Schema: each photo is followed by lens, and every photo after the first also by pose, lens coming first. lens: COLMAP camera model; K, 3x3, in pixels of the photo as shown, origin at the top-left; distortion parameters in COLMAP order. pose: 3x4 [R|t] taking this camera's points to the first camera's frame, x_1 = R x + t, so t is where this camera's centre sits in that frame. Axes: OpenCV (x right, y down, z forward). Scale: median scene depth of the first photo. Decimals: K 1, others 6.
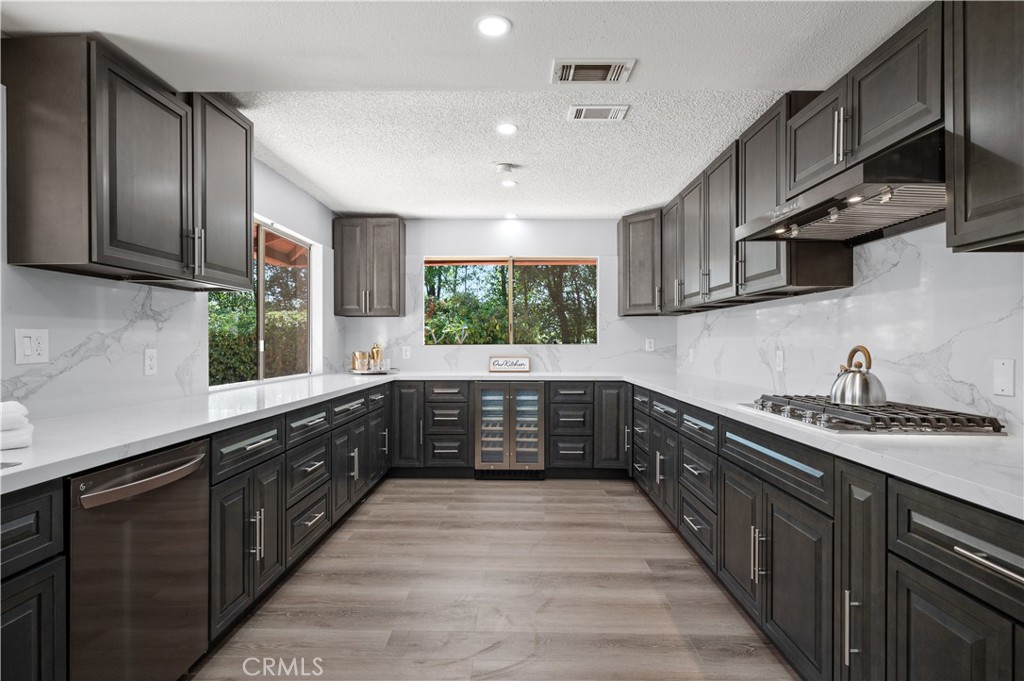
lens RADIAL K [[532.2, 0, 511.9], [0, 532.2, 342.8], [0, 0, 1]] dist [-0.003356, -0.003236]
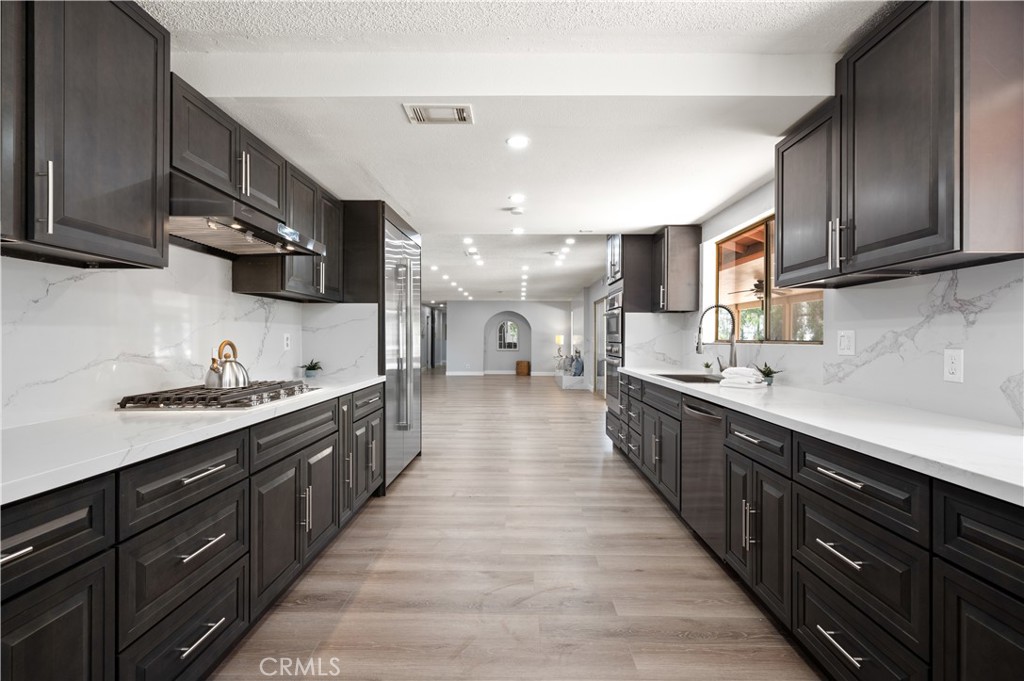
lens RADIAL K [[500.7, 0, 510.8], [0, 500.7, 340.6], [0, 0, 1]] dist [0.002133, 0.000402]
pose [[-0.999985, -0.003837, 0.003988, -0.010872], [-0.003815, 0.999978, 0.005512, -0.001822], [-0.004009, 0.005496, -0.999977, 1.257972]]
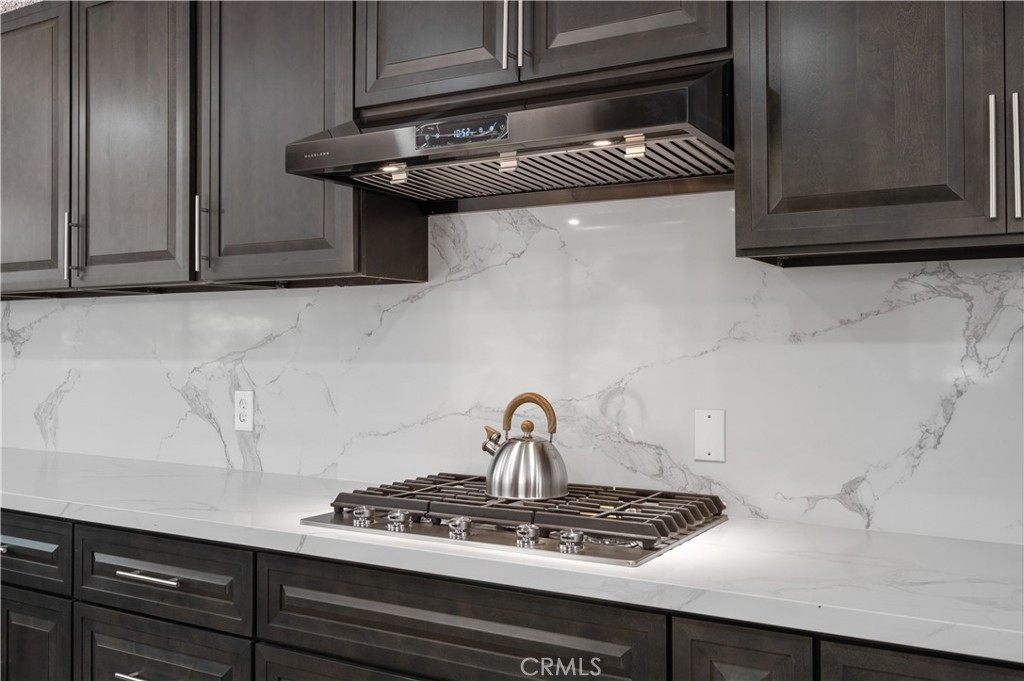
lens RADIAL K [[918.4, 0, 509.4], [0, 918.4, 333.3], [0, 0, 1]] dist [0.003979, -0.011374]
pose [[0.497192, 0.009174, 0.867592, -0.129945], [0.000634, 0.999940, -0.010937, -0.028072], [-0.867640, 0.005988, 0.497157, 0.300745]]
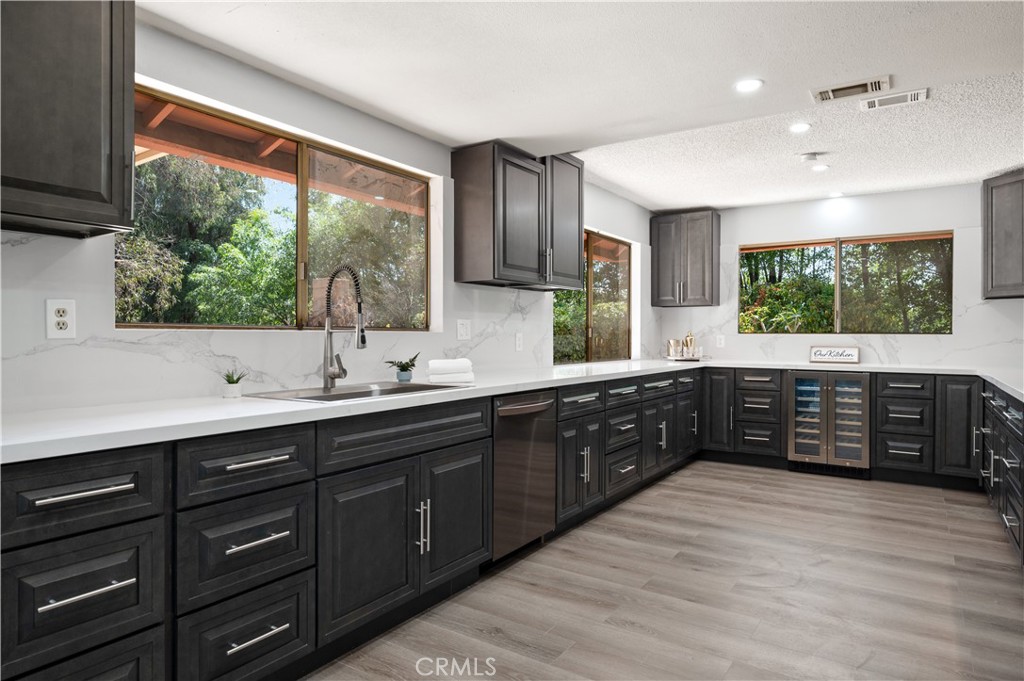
lens RADIAL K [[610.3, 0, 511.9], [0, 610.3, 335.6], [0, 0, 1]] dist [-0.001337, 0.000690]
pose [[0.841236, 0.002960, -0.540660, 0.146104], [-0.003226, 0.999995, 0.000454, 0.012934], [0.540659, 0.001362, 0.841241, -0.295179]]
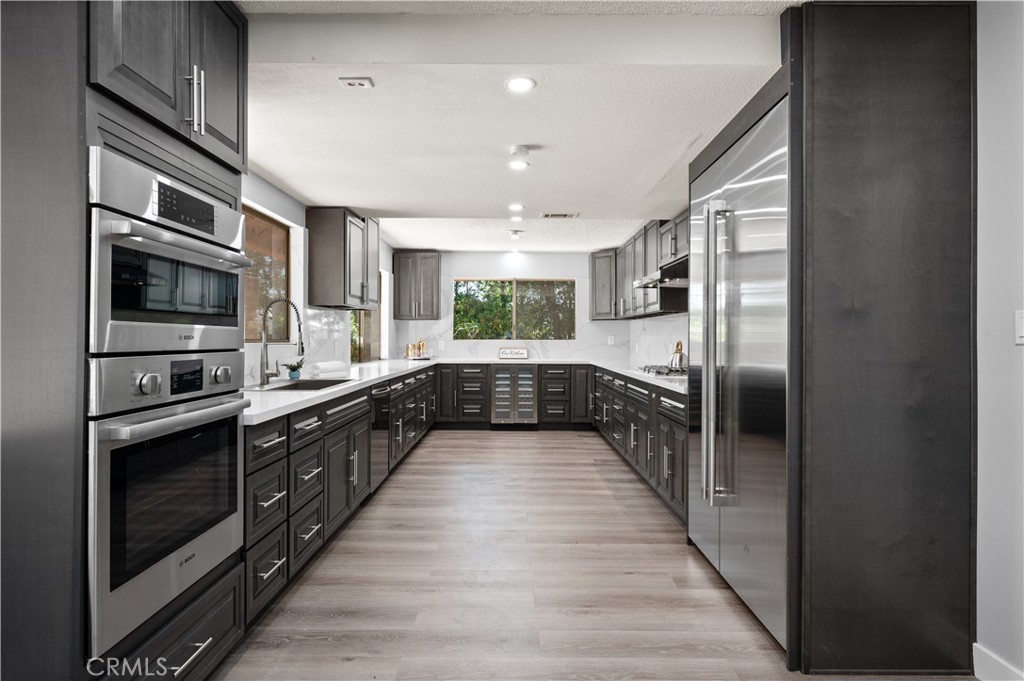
lens RADIAL K [[562.2, 0, 509.5], [0, 562.2, 335.0], [0, 0, 1]] dist [-0.000501, -0.000001]
pose [[0.999951, 0.003307, 0.009296, -0.043839], [-0.003262, 0.999983, -0.004859, -0.003256], [-0.009312, 0.004828, 0.999945, -0.767268]]
